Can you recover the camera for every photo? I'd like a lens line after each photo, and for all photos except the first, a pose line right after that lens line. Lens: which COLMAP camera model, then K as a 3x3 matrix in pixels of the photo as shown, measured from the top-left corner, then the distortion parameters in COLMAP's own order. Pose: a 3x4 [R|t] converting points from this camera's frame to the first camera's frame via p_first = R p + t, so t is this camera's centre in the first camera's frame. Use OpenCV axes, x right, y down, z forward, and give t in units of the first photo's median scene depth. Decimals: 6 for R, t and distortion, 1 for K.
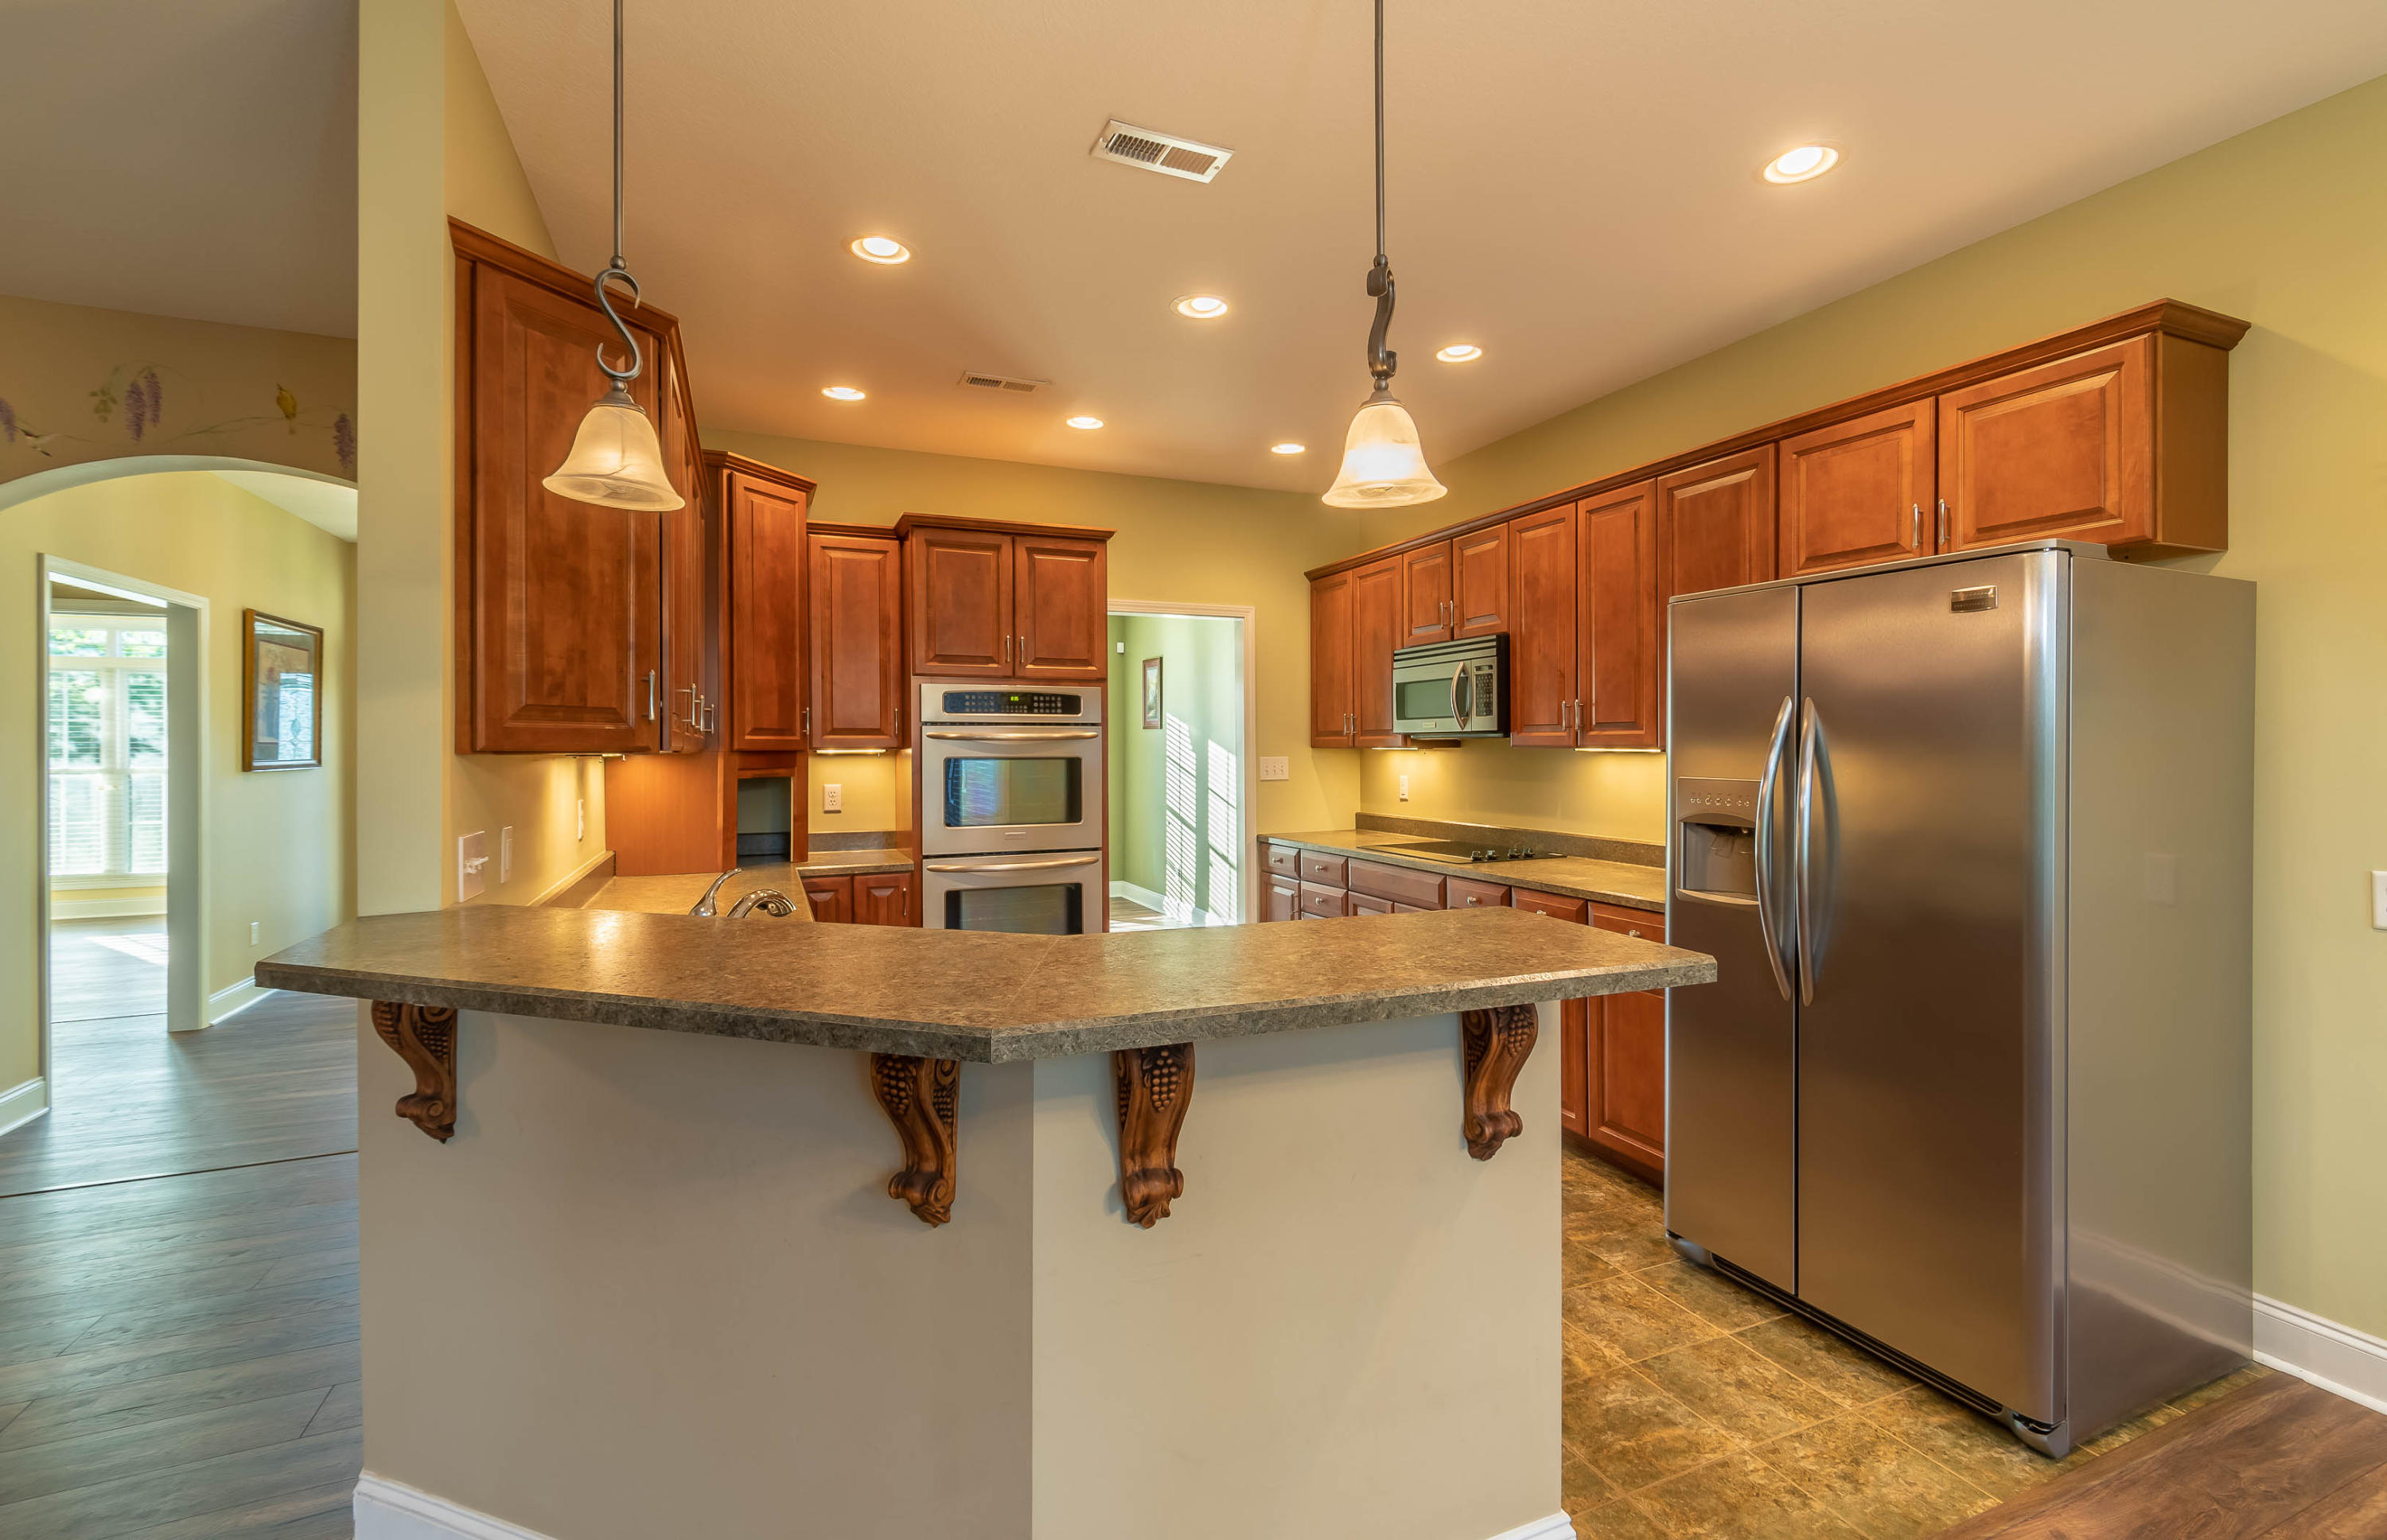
lens RADIAL K [[1065.4, 0, 1223.2], [0, 1065.4, 749.1], [0, 0, 1]] dist [0.002184, 0.000123]
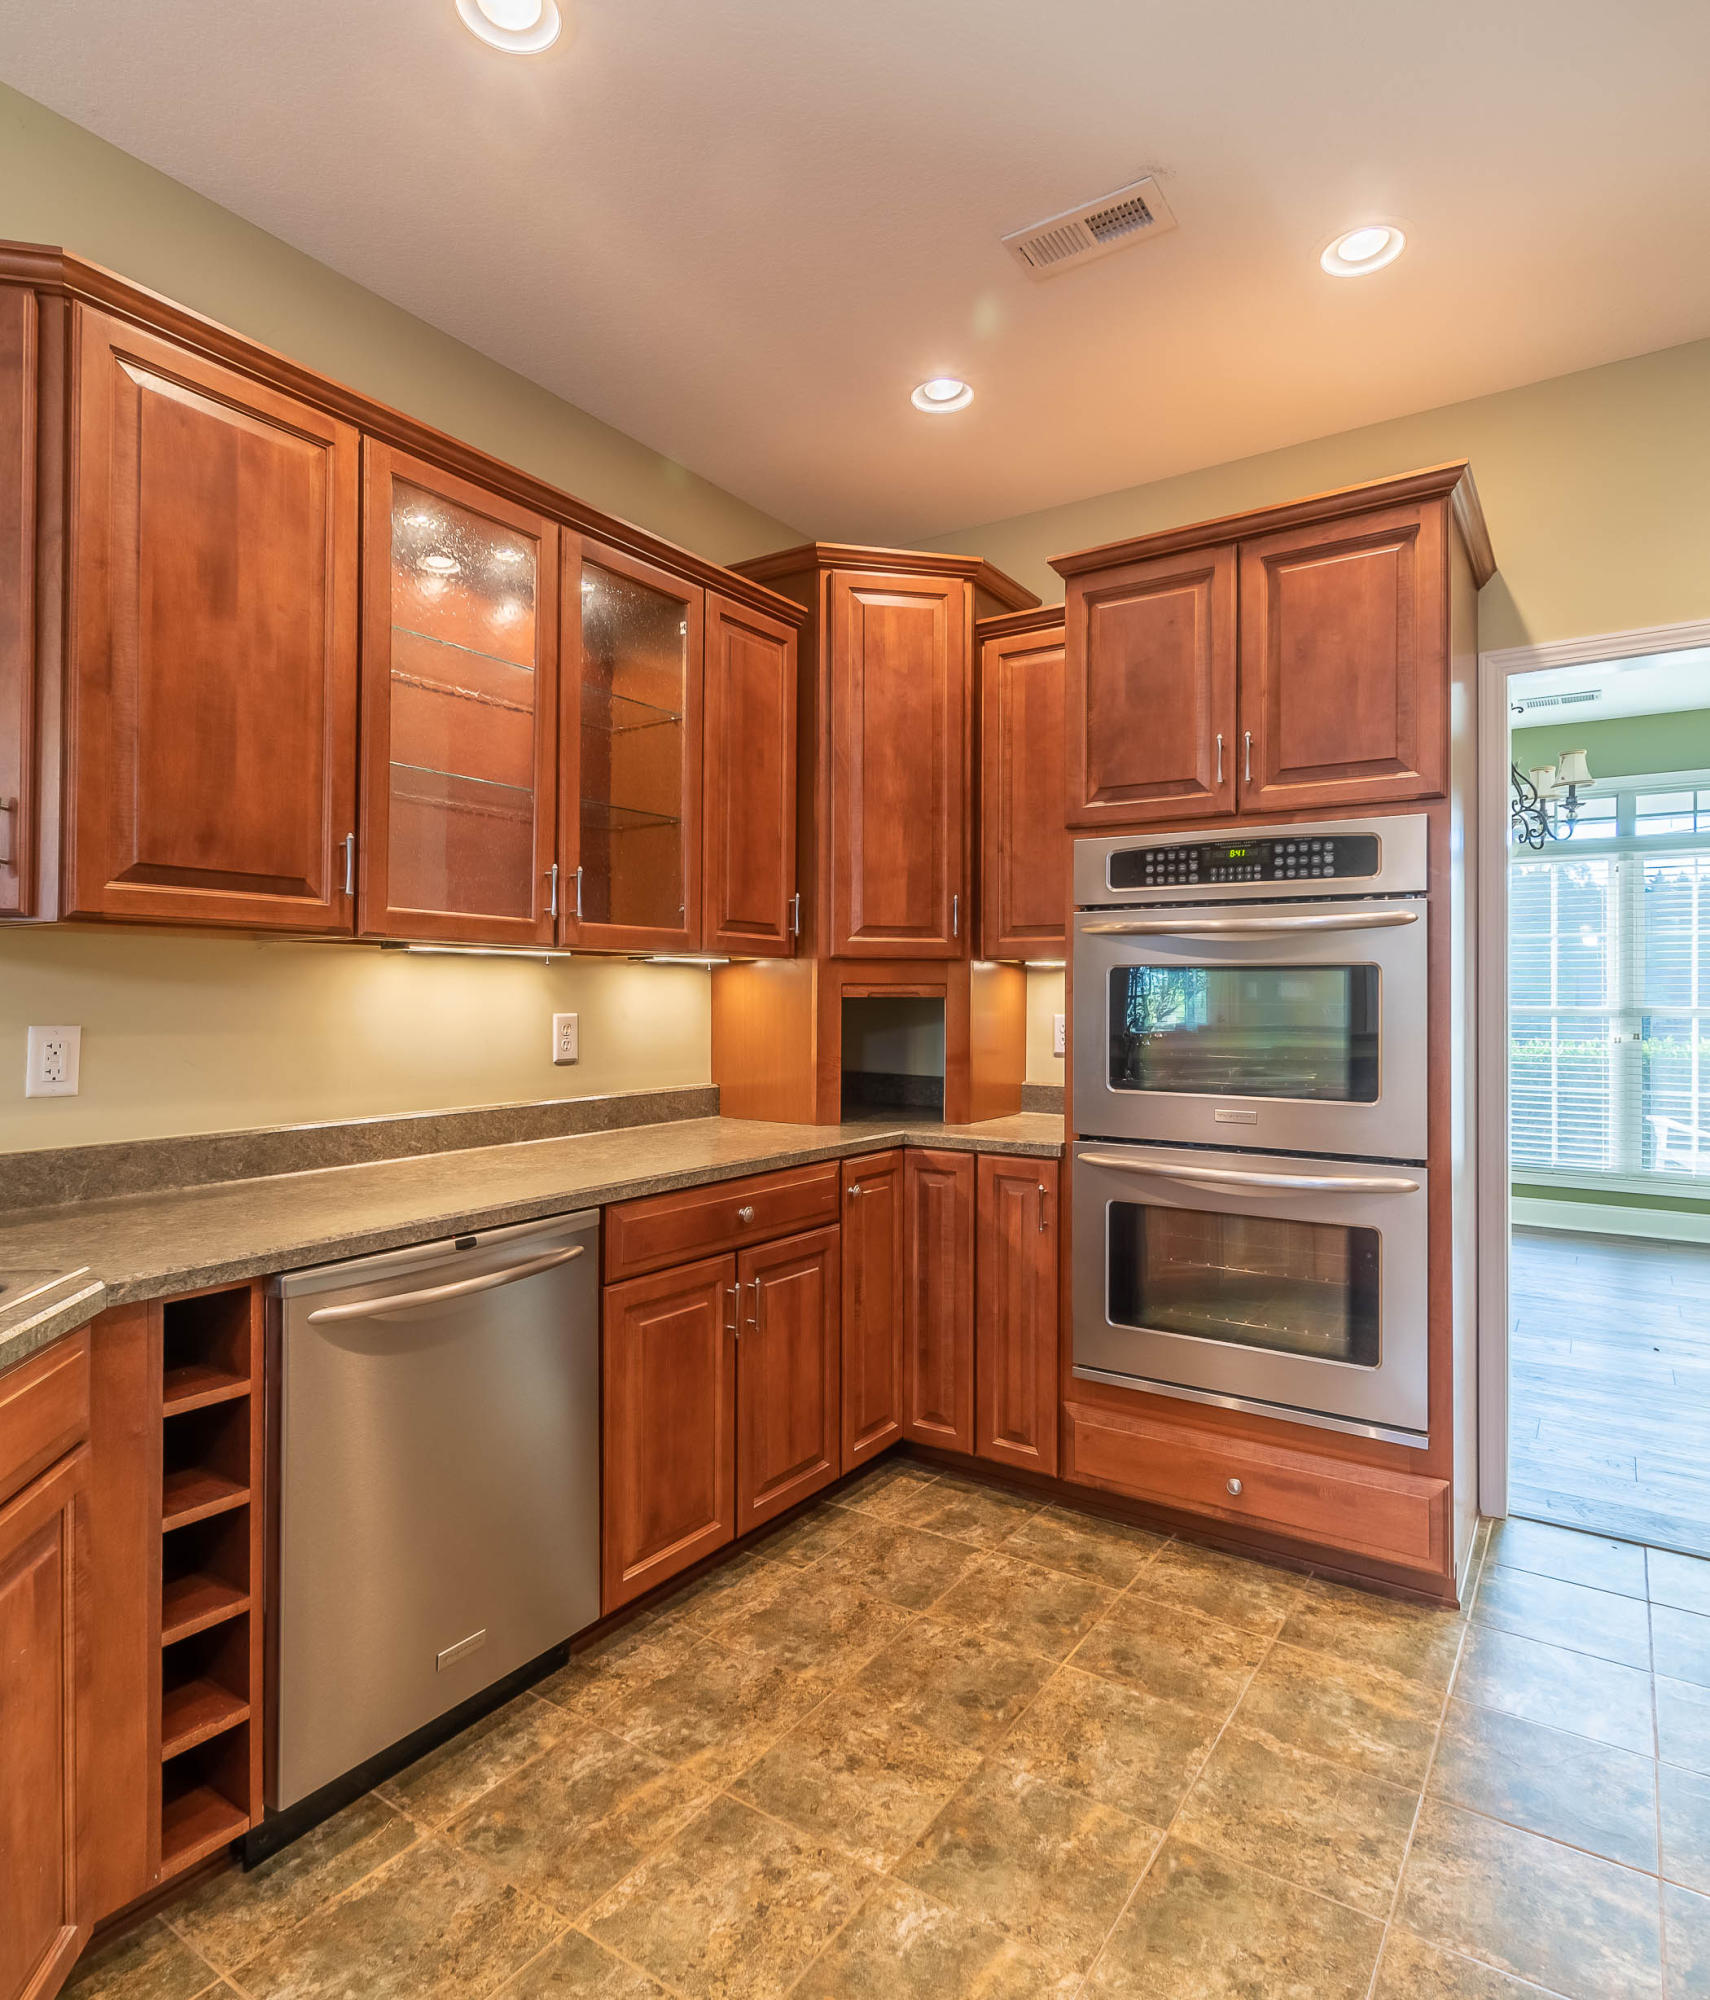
lens RADIAL K [[1139.3, 0, 865.5], [0, 1139.3, 987.8], [0, 0, 1]] dist [0.000966, -0.002810]
pose [[0.538407, 0.000240, -0.842685, 0.195099], [-0.009381, 0.999940, -0.005709, 0.025773], [0.842633, 0.010979, 0.538377, 0.603634]]
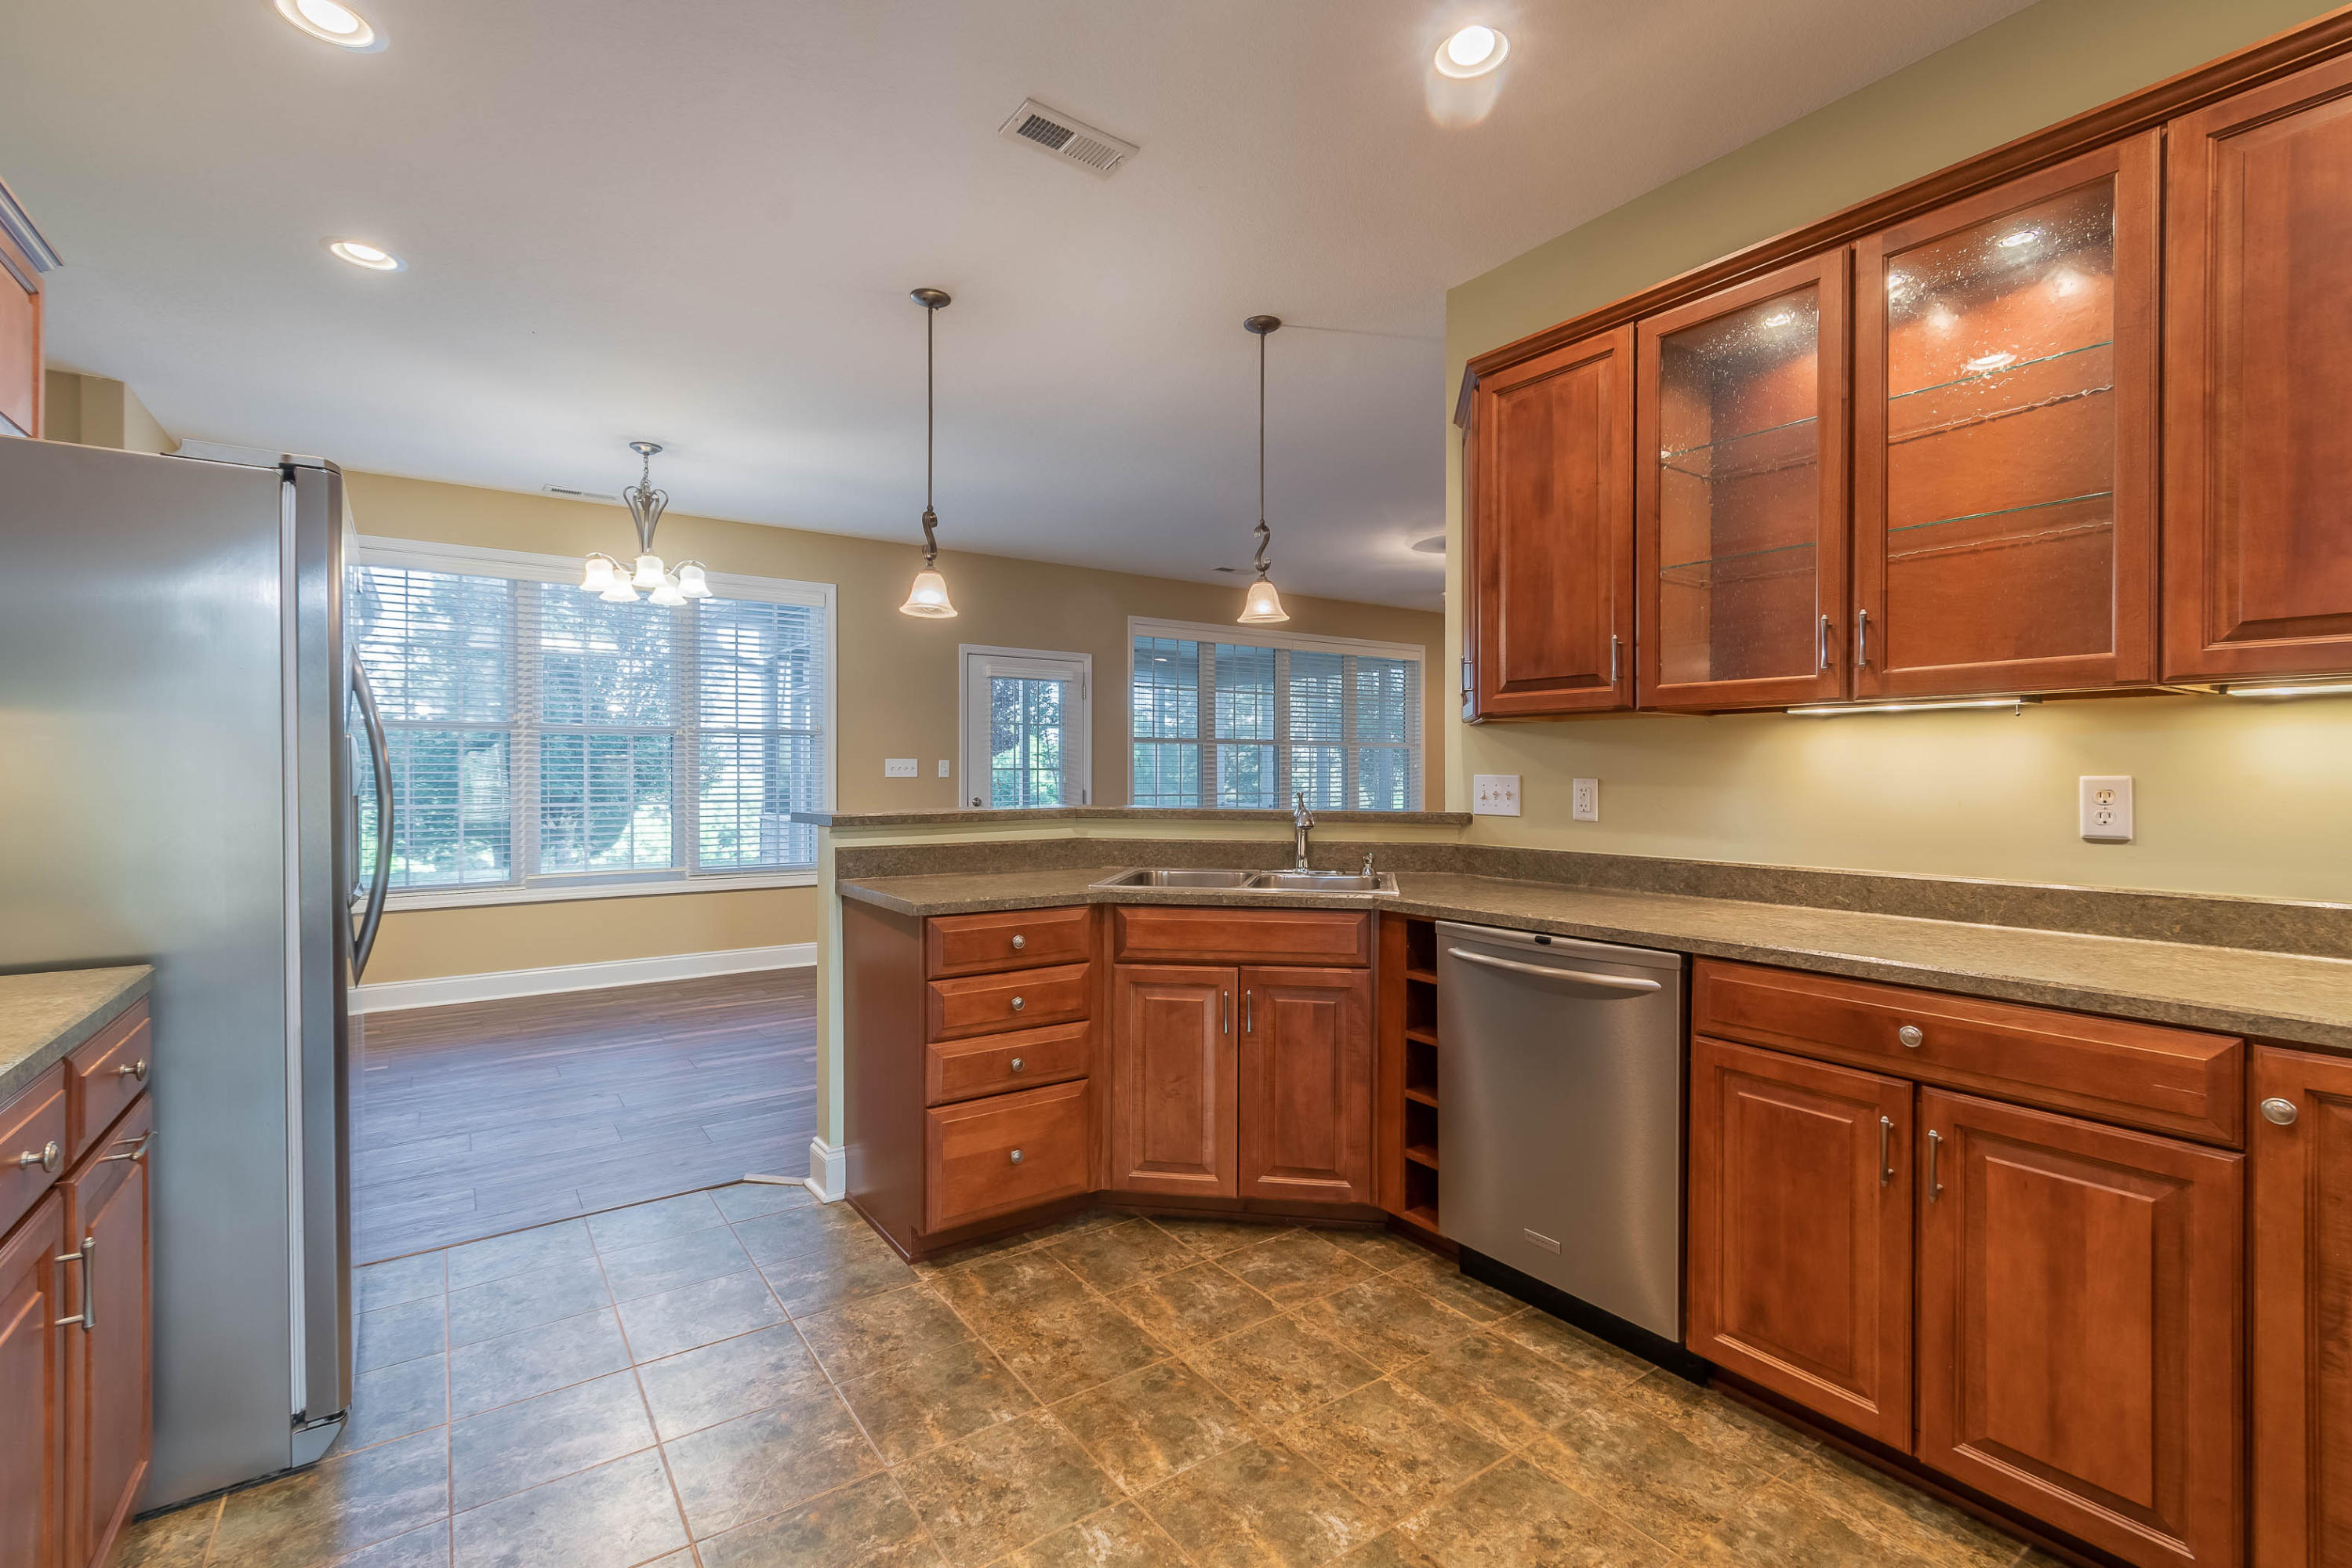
lens RADIAL K [[1049.5, 0, 1204.1], [0, 1049.5, 776.2], [0, 0, 1]] dist [0.001812, 0.000677]
pose [[-0.977972, 0.005519, -0.208663, 0.020653], [0.003914, 0.999960, 0.008104, 0.033770], [0.208700, 0.007109, -0.977954, 1.219877]]
